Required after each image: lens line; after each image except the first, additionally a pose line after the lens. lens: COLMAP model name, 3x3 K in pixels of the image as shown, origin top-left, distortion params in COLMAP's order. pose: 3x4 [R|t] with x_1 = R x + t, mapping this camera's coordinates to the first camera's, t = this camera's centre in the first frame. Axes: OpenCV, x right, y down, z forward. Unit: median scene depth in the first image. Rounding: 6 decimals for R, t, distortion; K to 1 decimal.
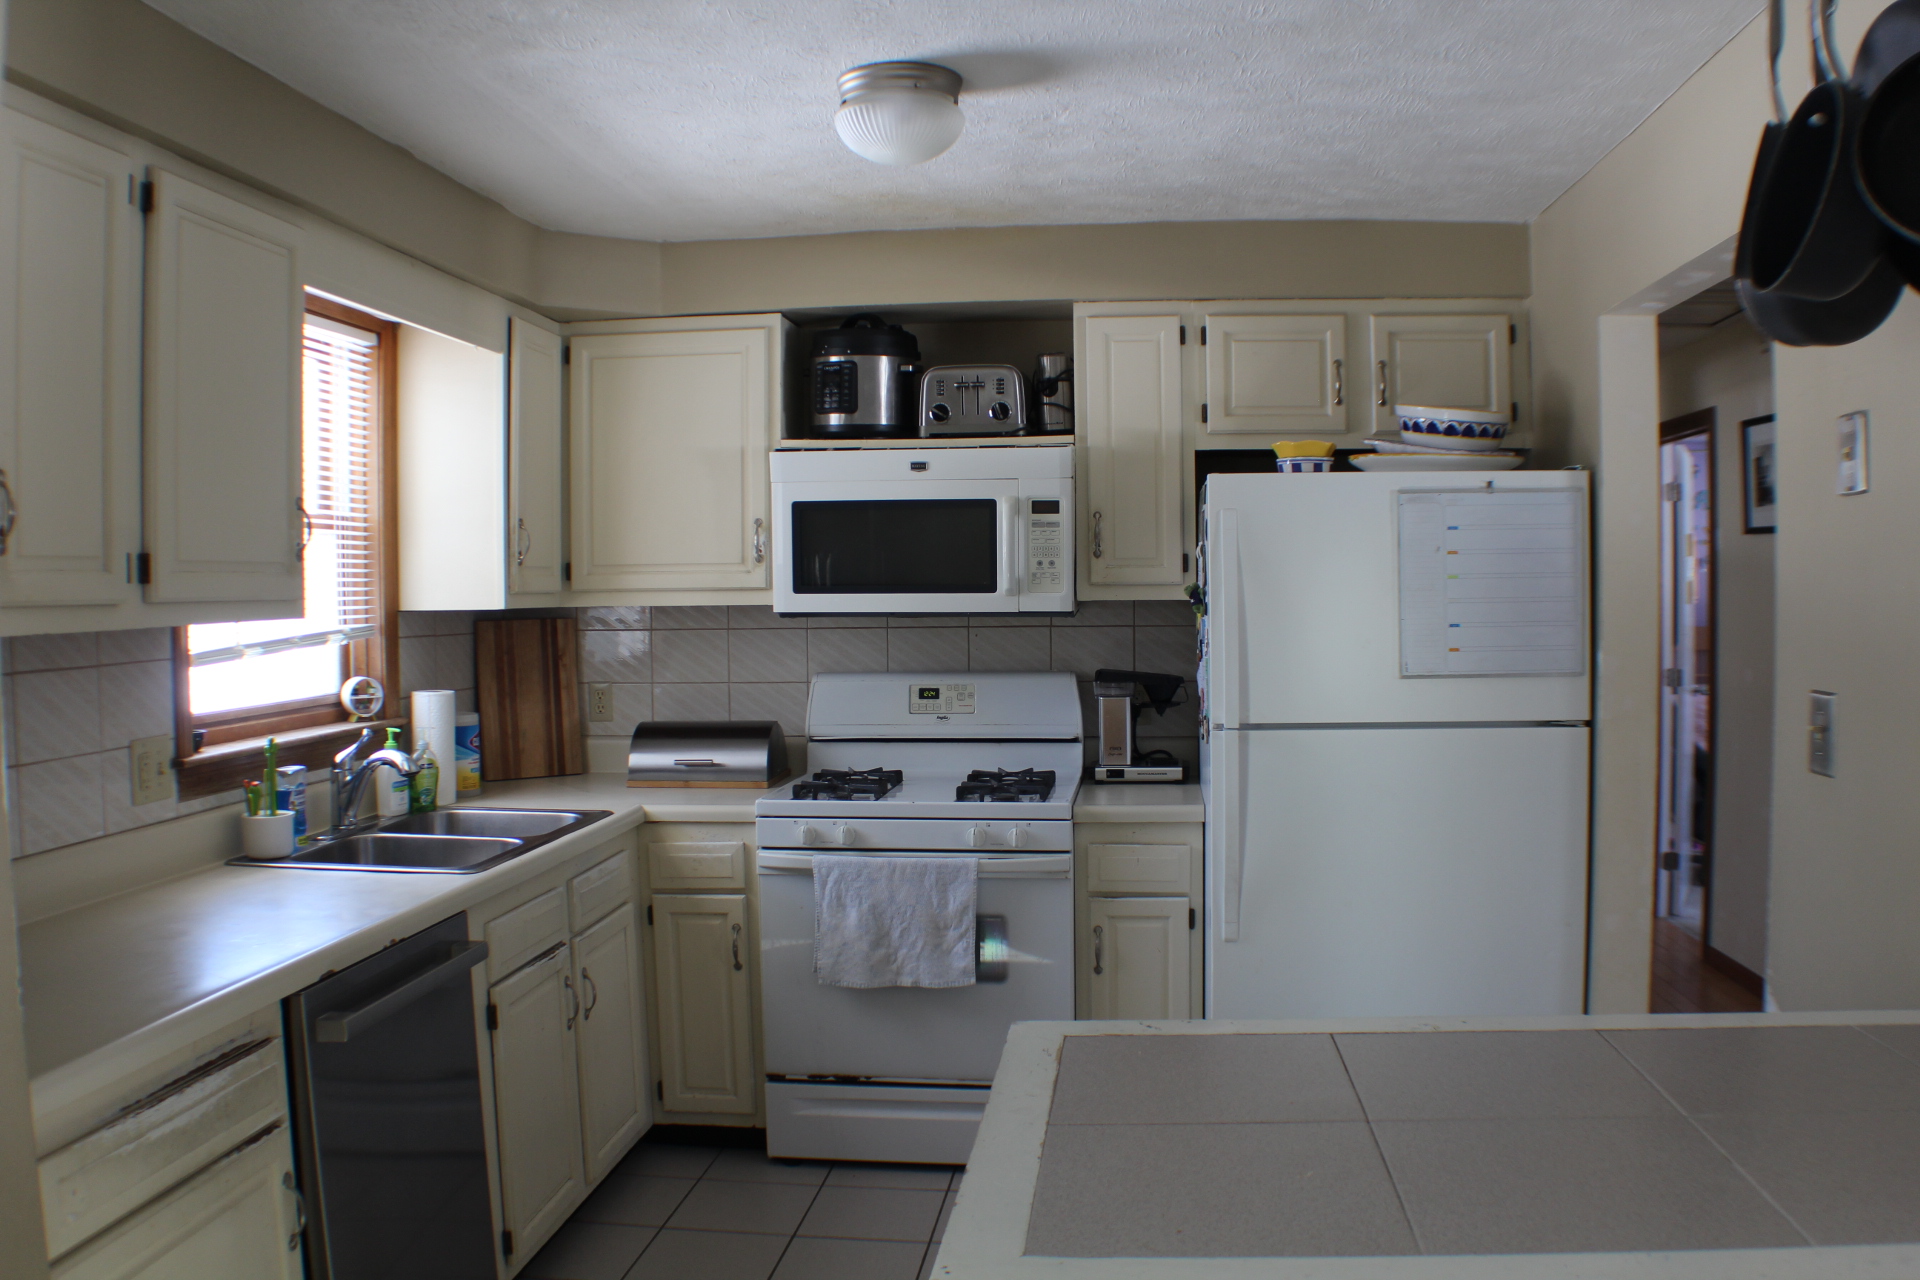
lens RADIAL K [[1571.5, 0, 972.0], [0, 1571.5, 645.2], [0, 0, 1]] dist [-0.192265, 0.069442]
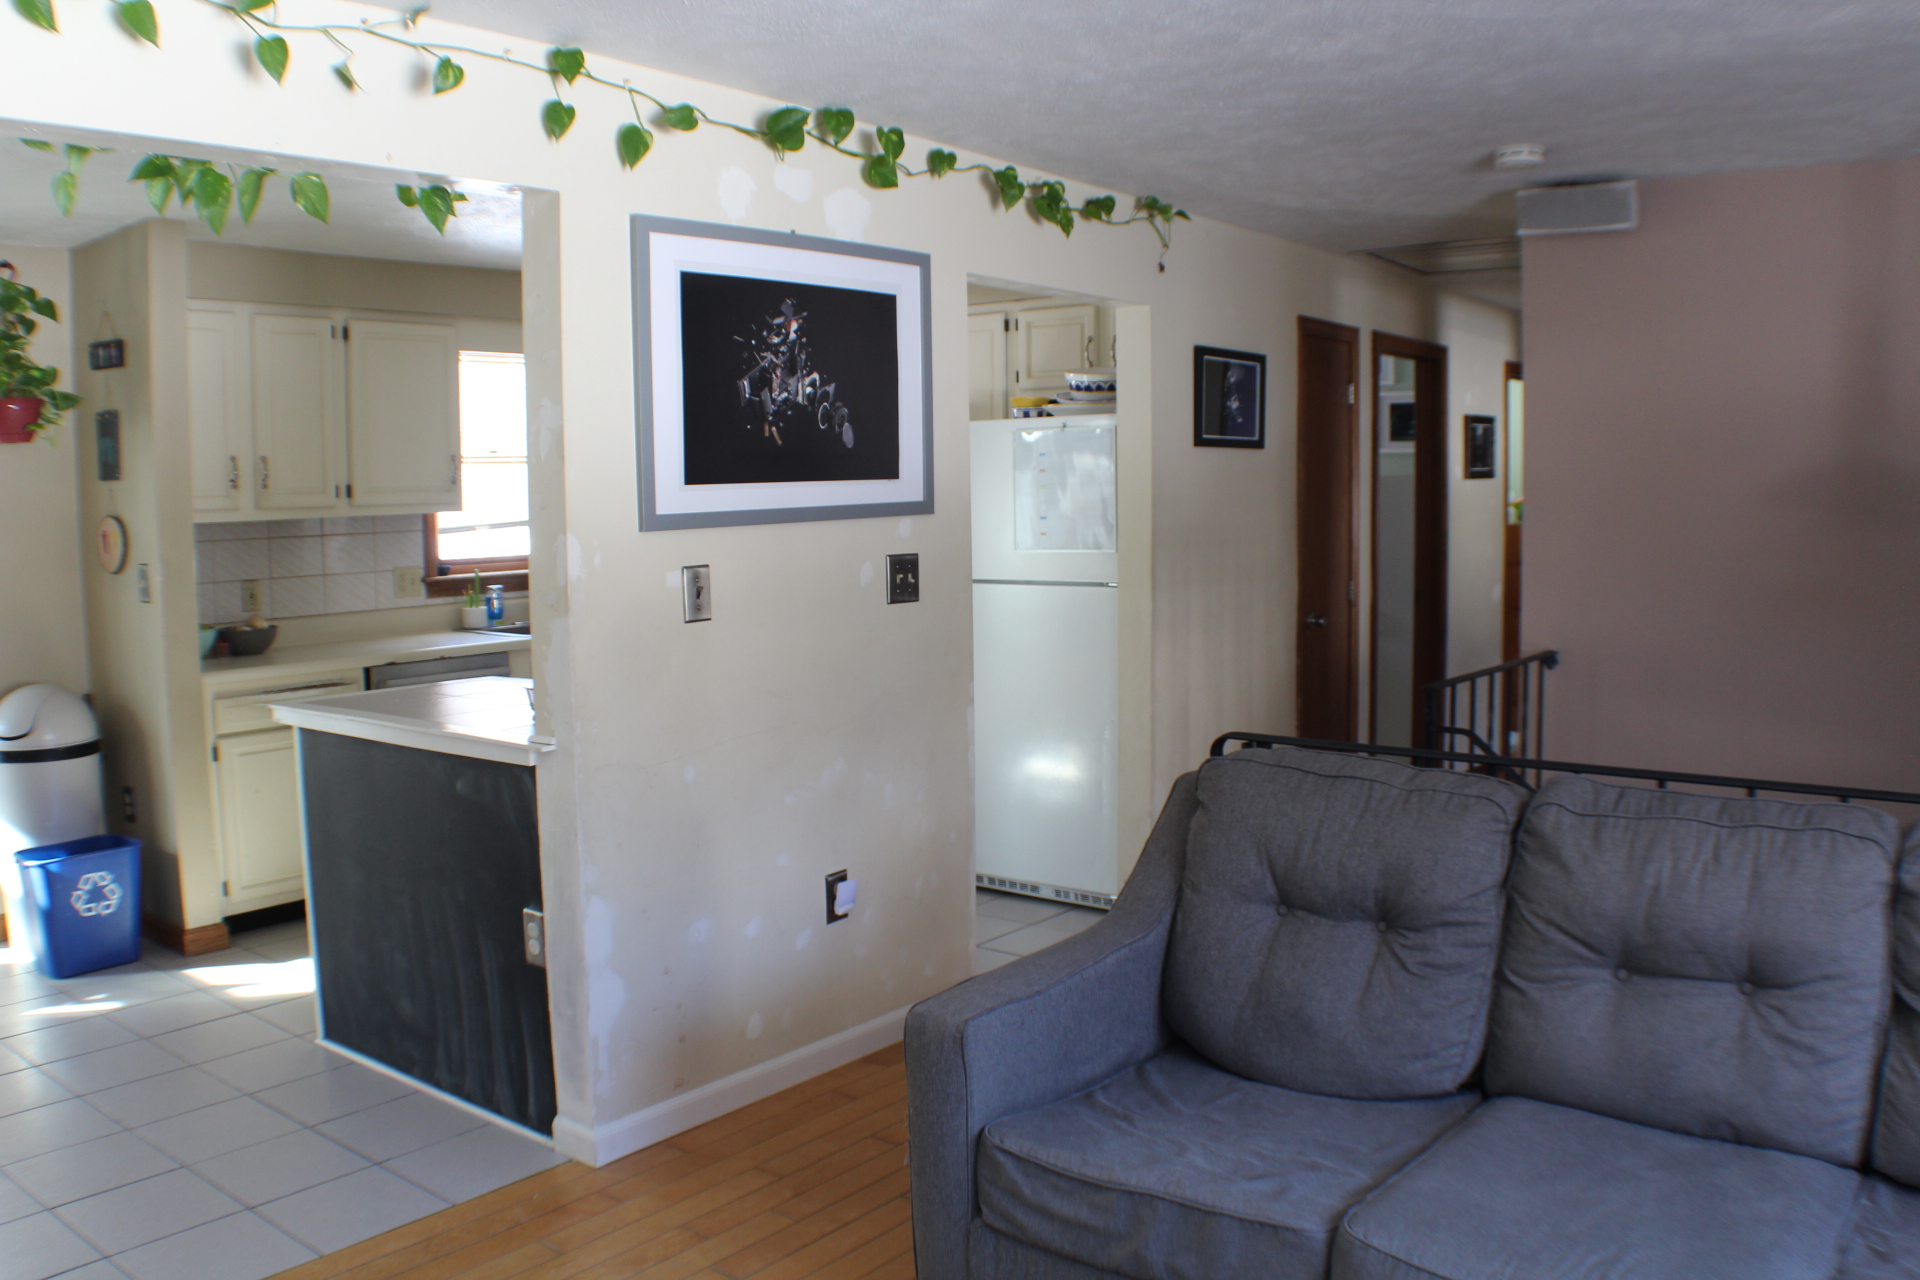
lens RADIAL K [[1571.5, 0, 972.0], [0, 1571.5, 645.2], [0, 0, 1]] dist [-0.192265, 0.069442]
pose [[0.849111, 0.051708, -0.525677, 1.225847], [-0.015219, 0.997179, 0.073505, -0.000401], [0.527995, -0.054413, 0.847502, -0.423667]]
